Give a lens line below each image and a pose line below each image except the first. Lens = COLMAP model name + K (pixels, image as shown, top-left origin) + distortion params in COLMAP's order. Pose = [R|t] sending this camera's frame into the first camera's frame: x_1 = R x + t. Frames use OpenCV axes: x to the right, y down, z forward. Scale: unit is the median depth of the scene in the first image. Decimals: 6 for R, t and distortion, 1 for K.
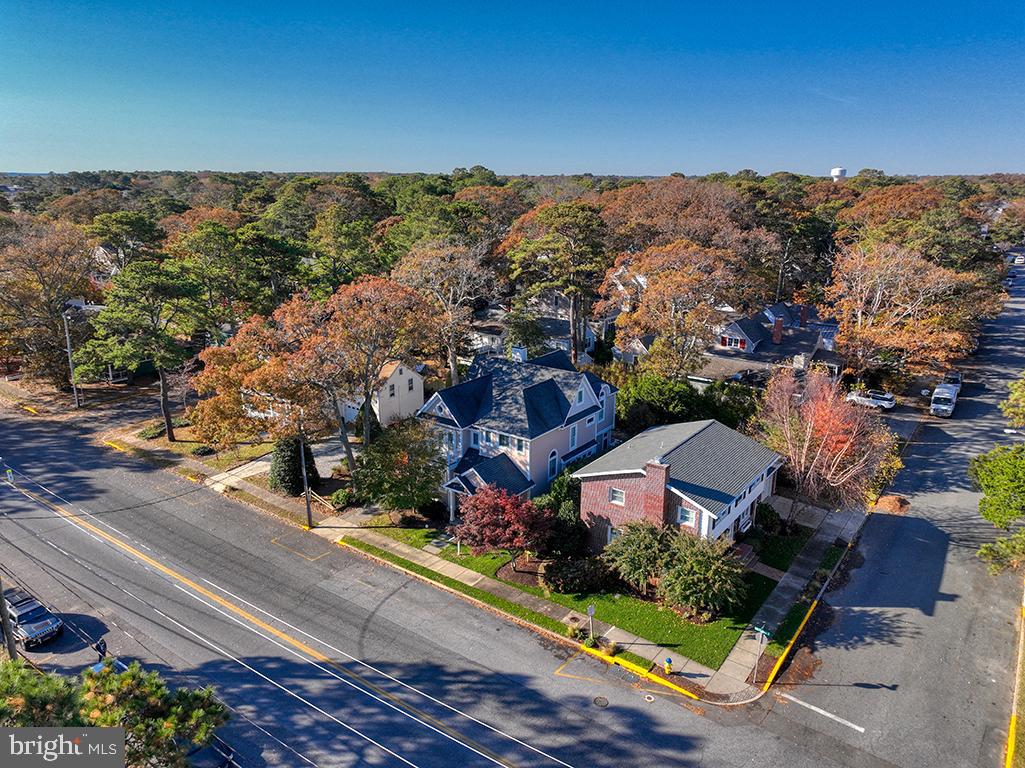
lens RADIAL K [[721.5, 0, 515.2], [0, 721.5, 382.2], [0, 0, 1]] dist [-0.000862, 0.015555]
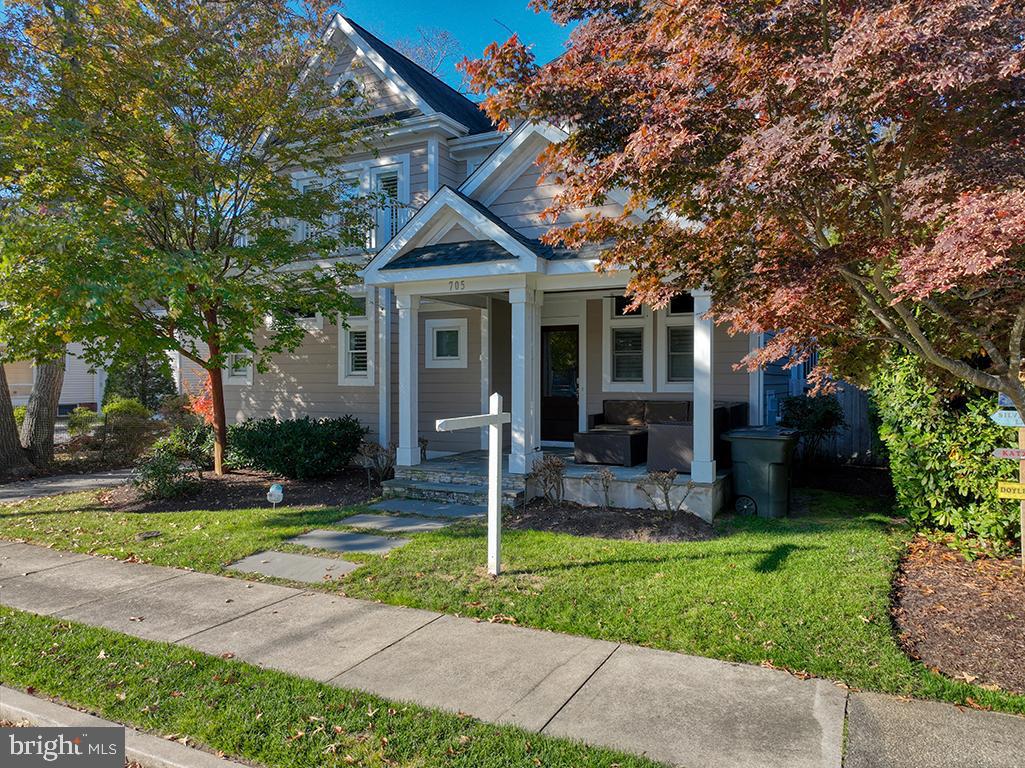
lens RADIAL K [[721.5, 0, 510.0], [0, 721.5, 381.5], [0, 0, 1]] dist [-0.000862, 0.015555]
pose [[0.988961, -0.006732, 0.148024, -0.088667], [0.046438, 0.962724, -0.266469, 0.224019], [-0.140713, 0.270401, 0.952409, 0.797601]]
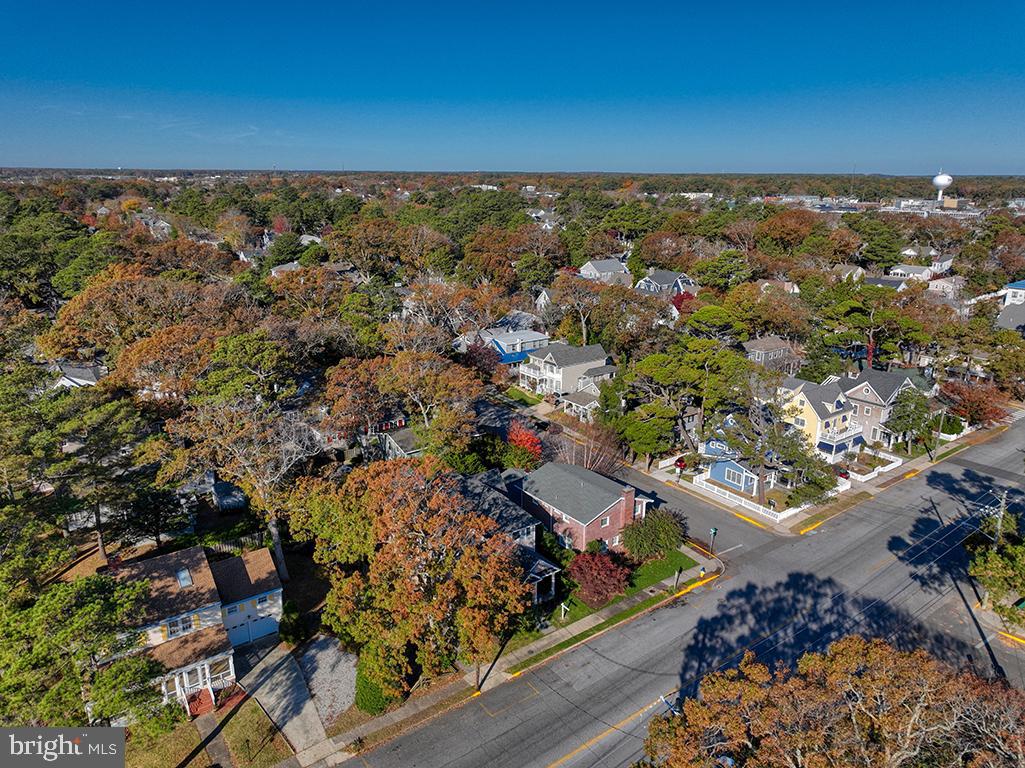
lens RADIAL K [[721.5, 0, 514.8], [0, 721.5, 385.2], [0, 0, 1]] dist [-0.000862, 0.015555]
pose [[0.301202, -0.275015, 0.913041, -1.146080], [0.258434, 0.945215, 0.199452, -0.443032], [-0.917872, 0.175885, 0.355774, 0.482853]]
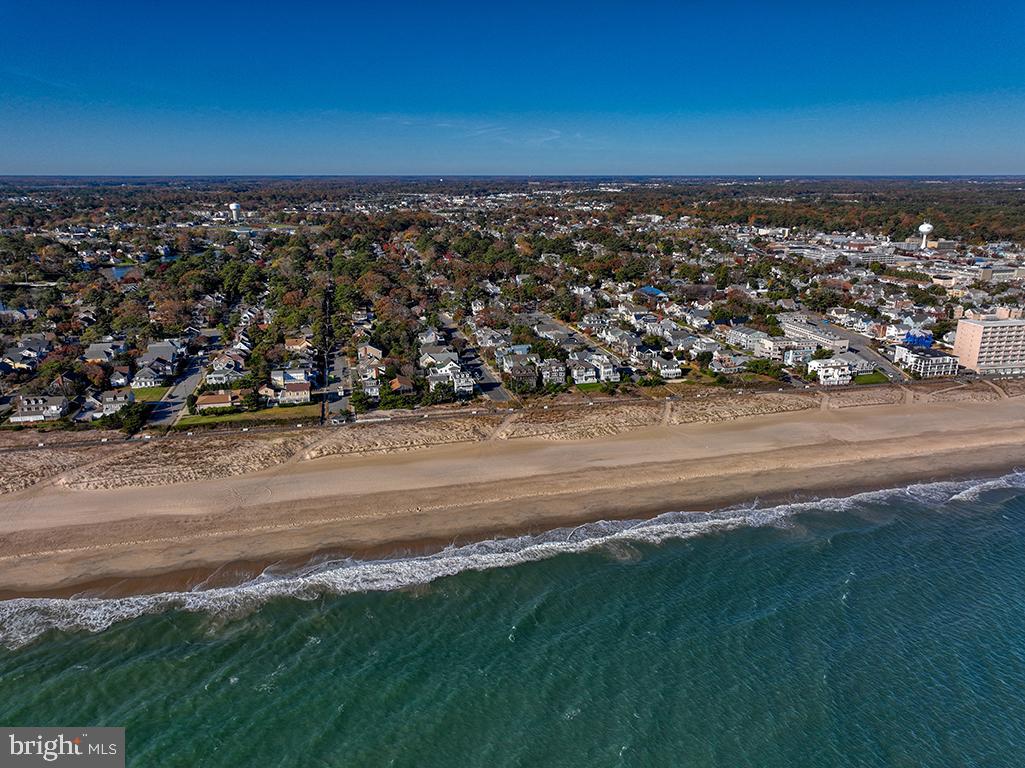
lens RADIAL K [[721.5, 0, 511.8], [0, 721.5, 383.0], [0, 0, 1]] dist [-0.000862, 0.015555]
pose [[0.646097, -0.219563, 0.730993, -6.579740], [0.214434, 0.971373, 0.102234, 0.358384], [-0.732514, 0.090697, 0.674683, -6.794354]]
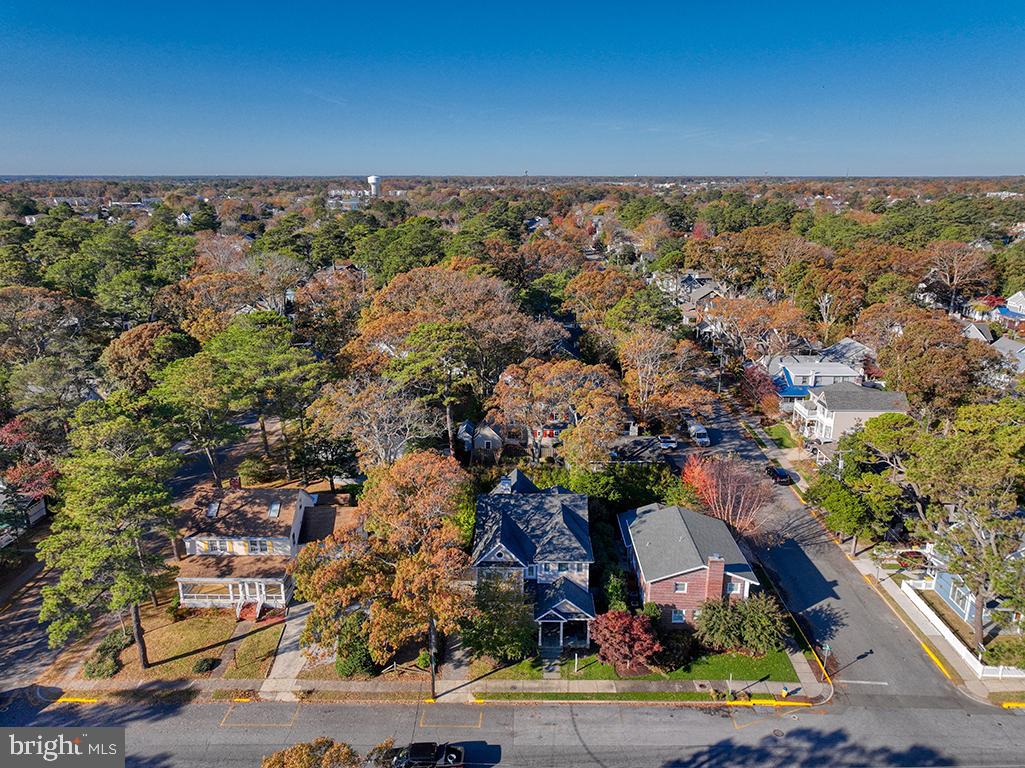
lens RADIAL K [[721.5, 0, 513.1], [0, 721.5, 390.2], [0, 0, 1]] dist [-0.000862, 0.015555]
pose [[0.815022, -0.169747, 0.554009, -0.714592], [0.162495, 0.984718, 0.062664, -0.306750], [-0.556179, 0.038951, 0.830149, 0.014463]]
